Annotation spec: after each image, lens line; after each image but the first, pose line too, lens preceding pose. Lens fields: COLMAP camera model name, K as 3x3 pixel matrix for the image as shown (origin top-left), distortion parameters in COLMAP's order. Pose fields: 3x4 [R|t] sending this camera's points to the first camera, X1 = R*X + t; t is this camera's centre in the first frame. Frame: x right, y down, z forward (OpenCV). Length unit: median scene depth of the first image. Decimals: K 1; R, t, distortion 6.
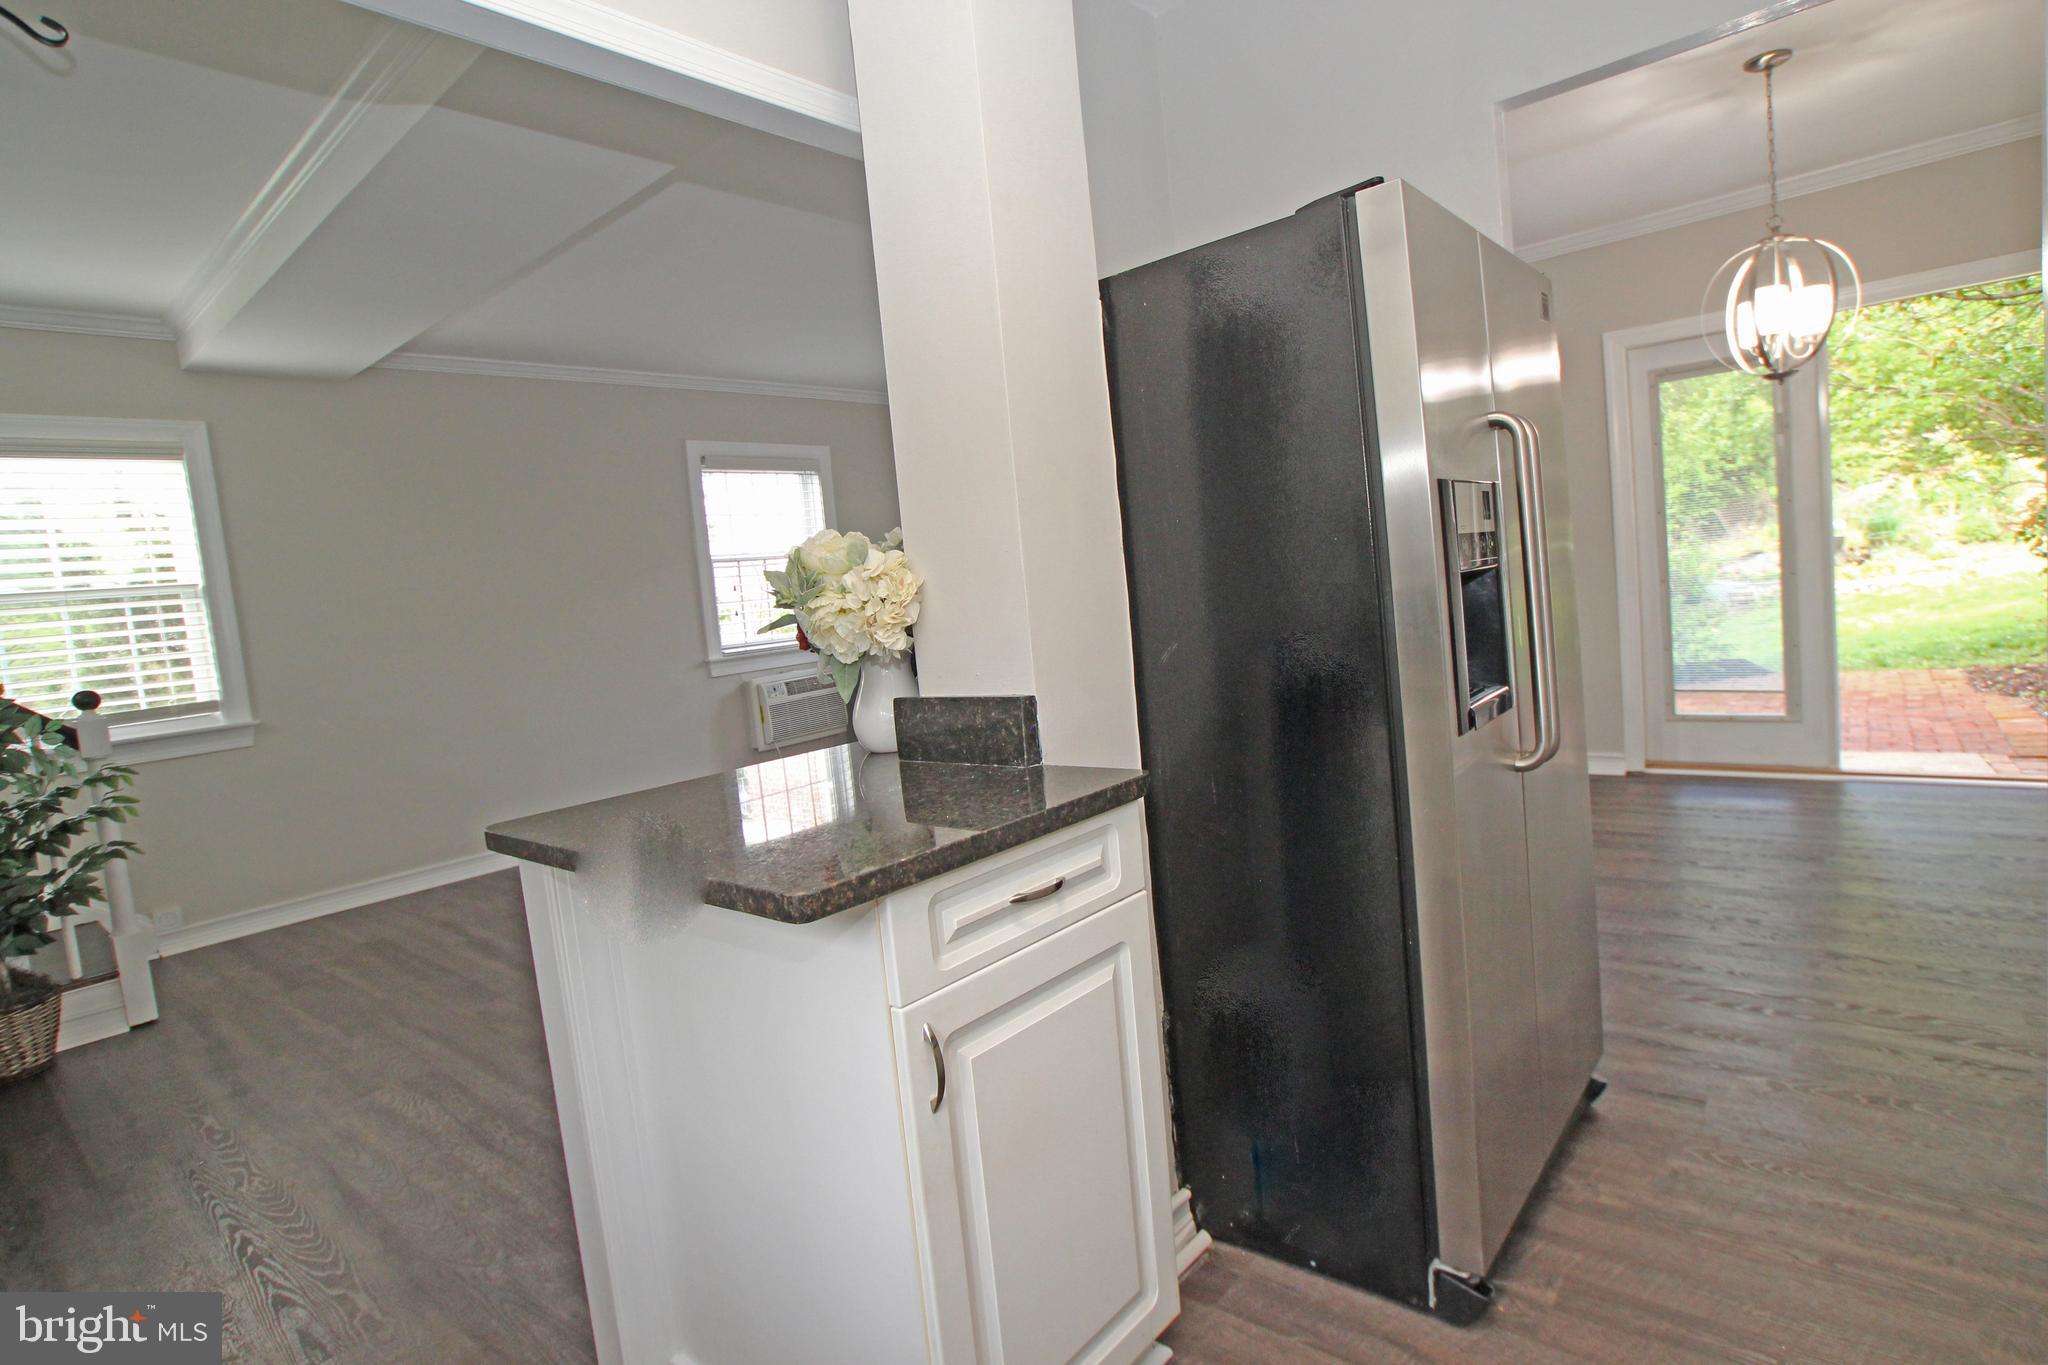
lens RADIAL K [[1023.8, 0, 1038.1], [0, 1023.8, 669.4], [0, 0, 1]] dist [-0.062192, 0.024611]
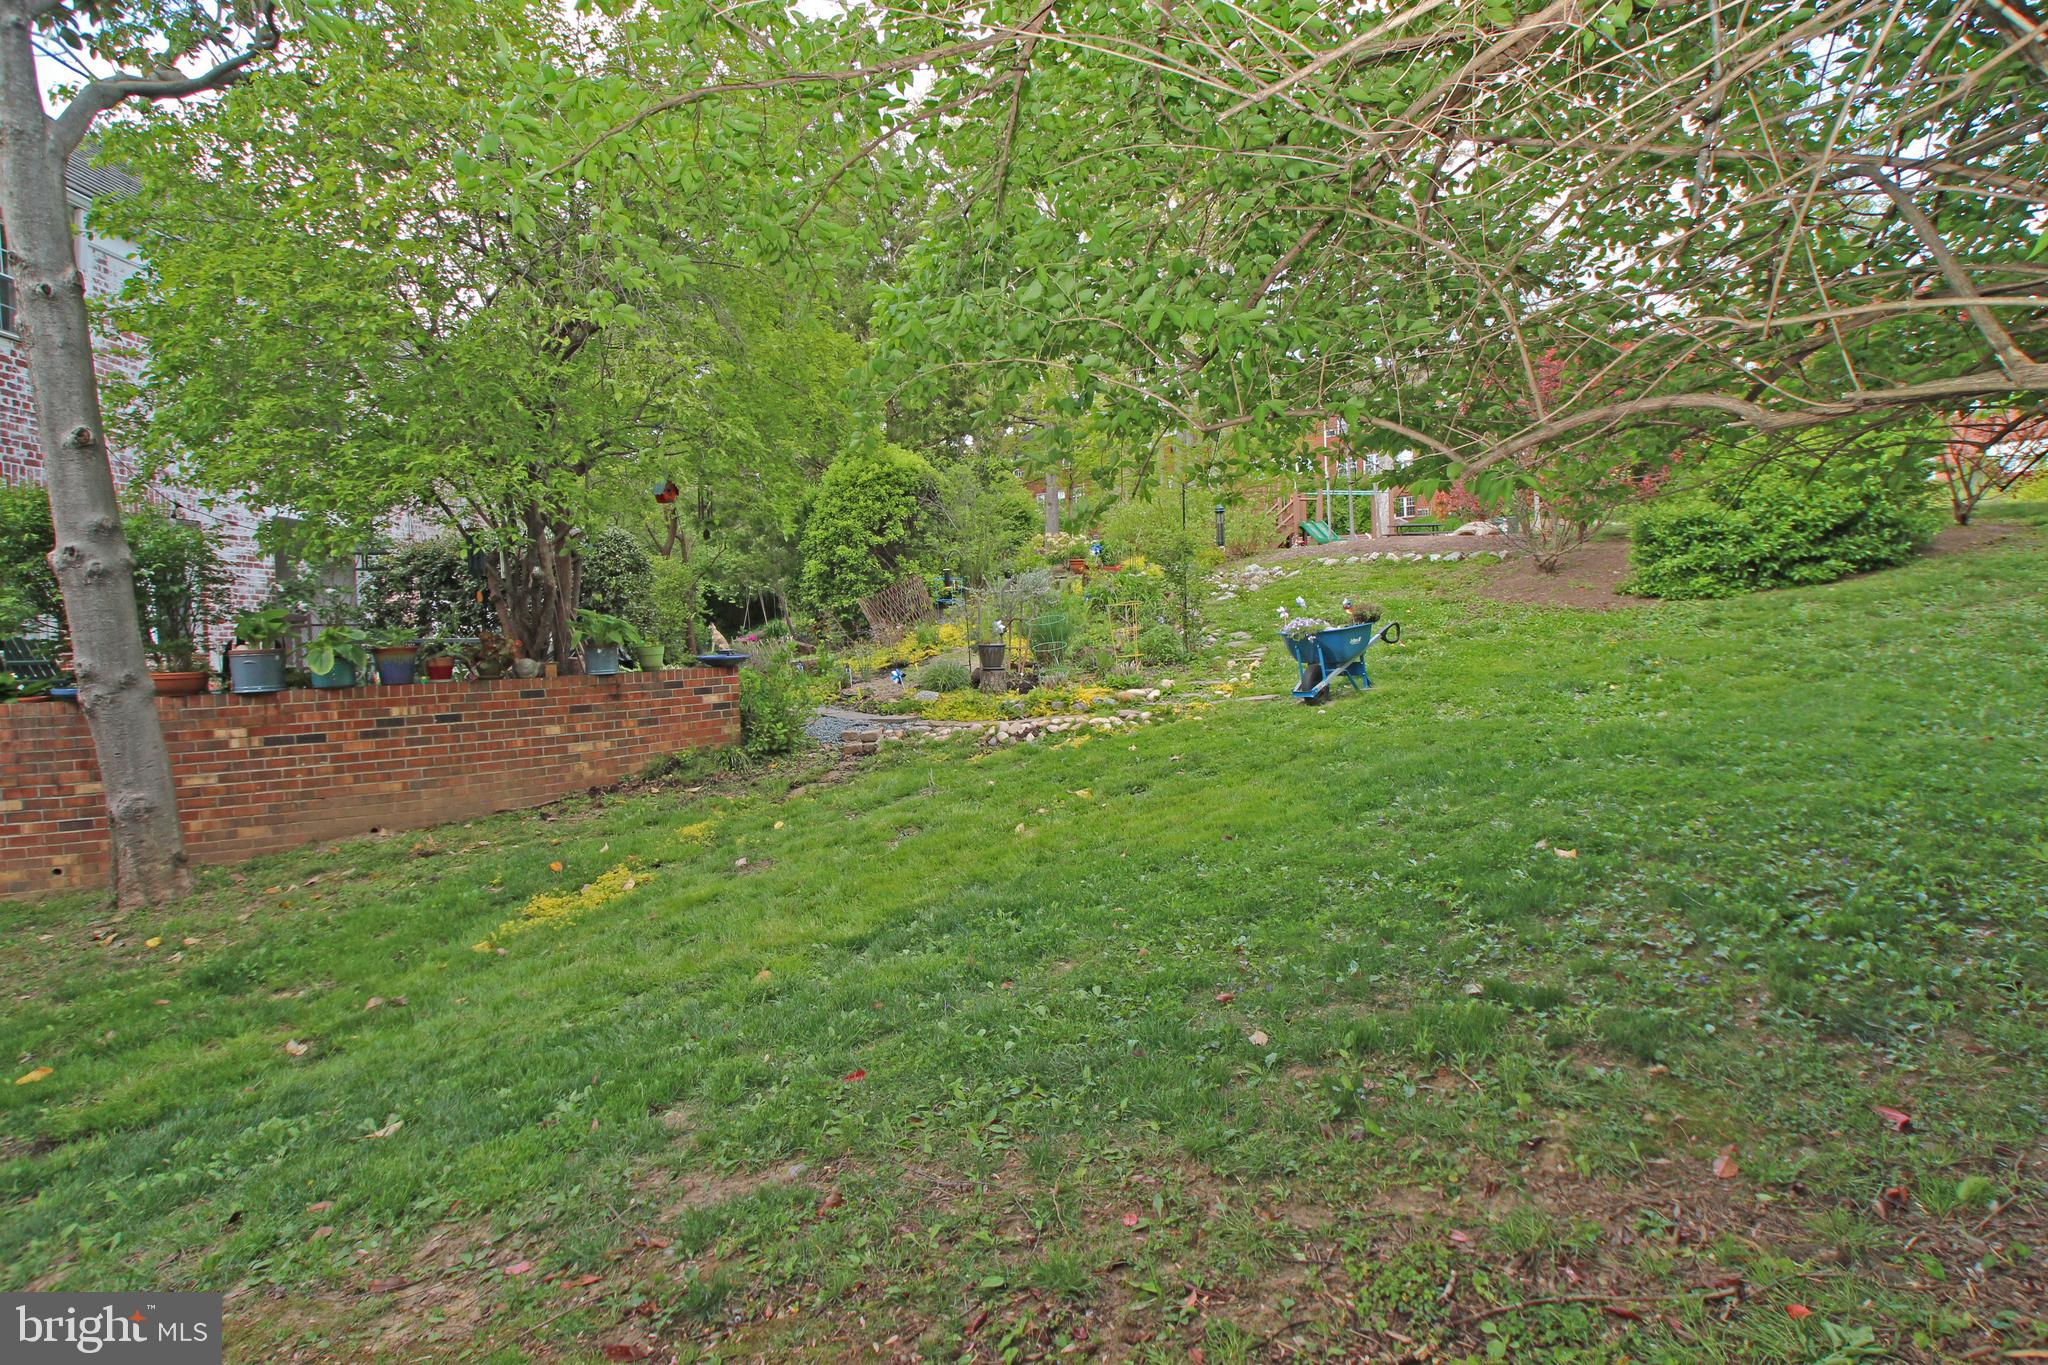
lens RADIAL K [[1032.6, 0, 1045.2], [0, 1032.6, 670.3], [0, 0, 1]] dist [-0.078985, 0.037033]
pose [[0.765795, 0.040847, 0.641786, 0.404673], [0.016304, 0.996427, -0.082873, -0.062985], [-0.642878, 0.073927, 0.762393, 0.475562]]
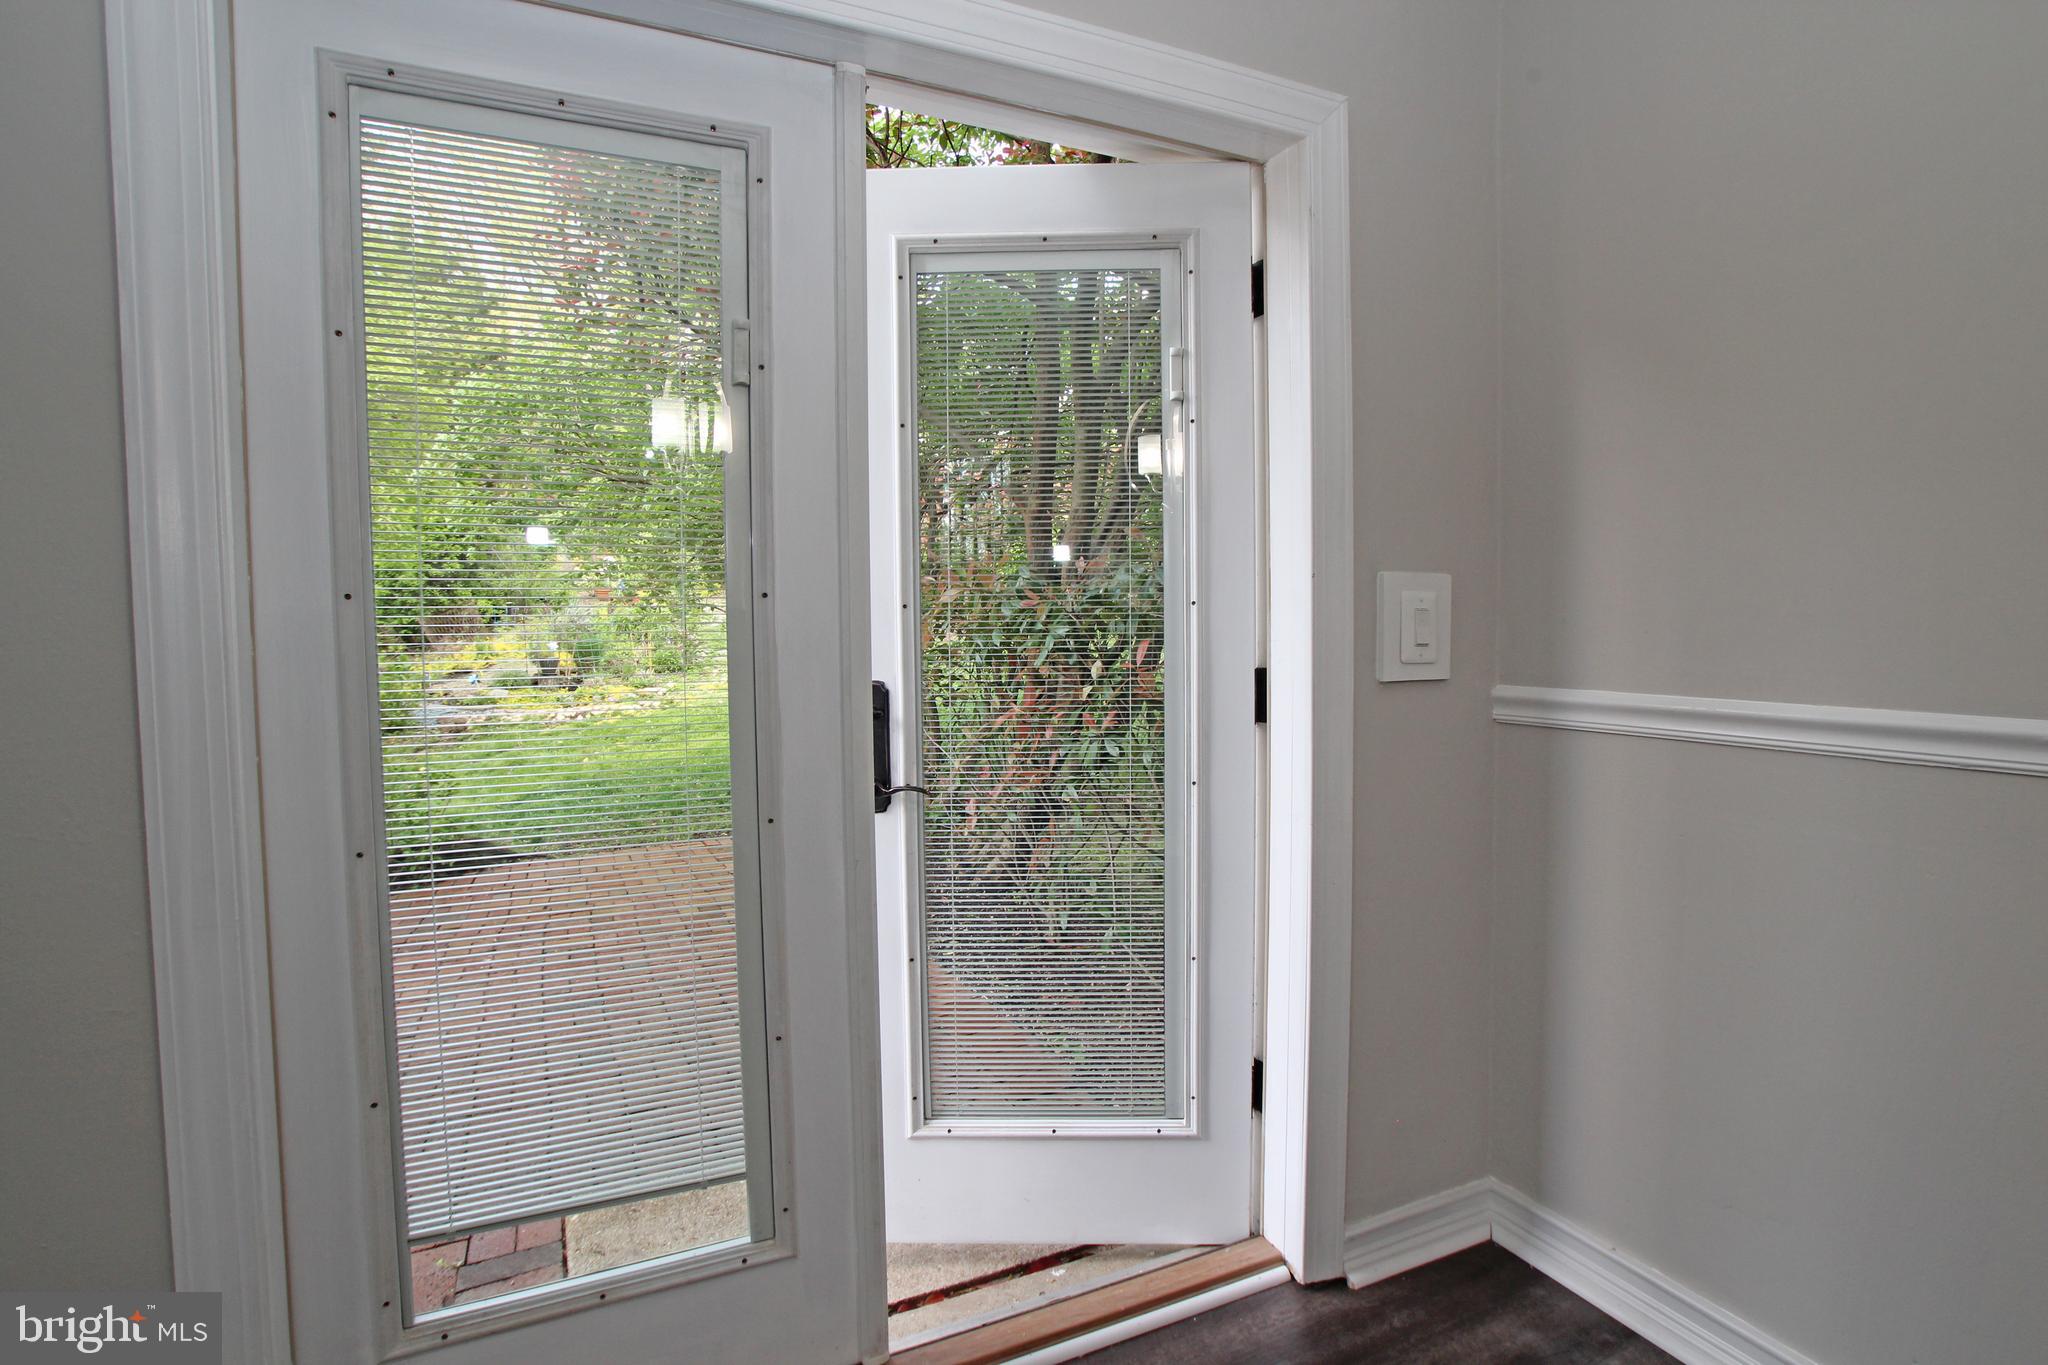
lens RADIAL K [[1032.6, 0, 1045.2], [0, 1032.6, 670.3], [0, 0, 1]] dist [-0.078985, 0.037033]
pose [[0.400732, 0.049574, 0.914853, 0.127192], [0.048128, 0.996017, -0.075054, -0.030080], [-0.914930, 0.074106, 0.396750, 0.204779]]
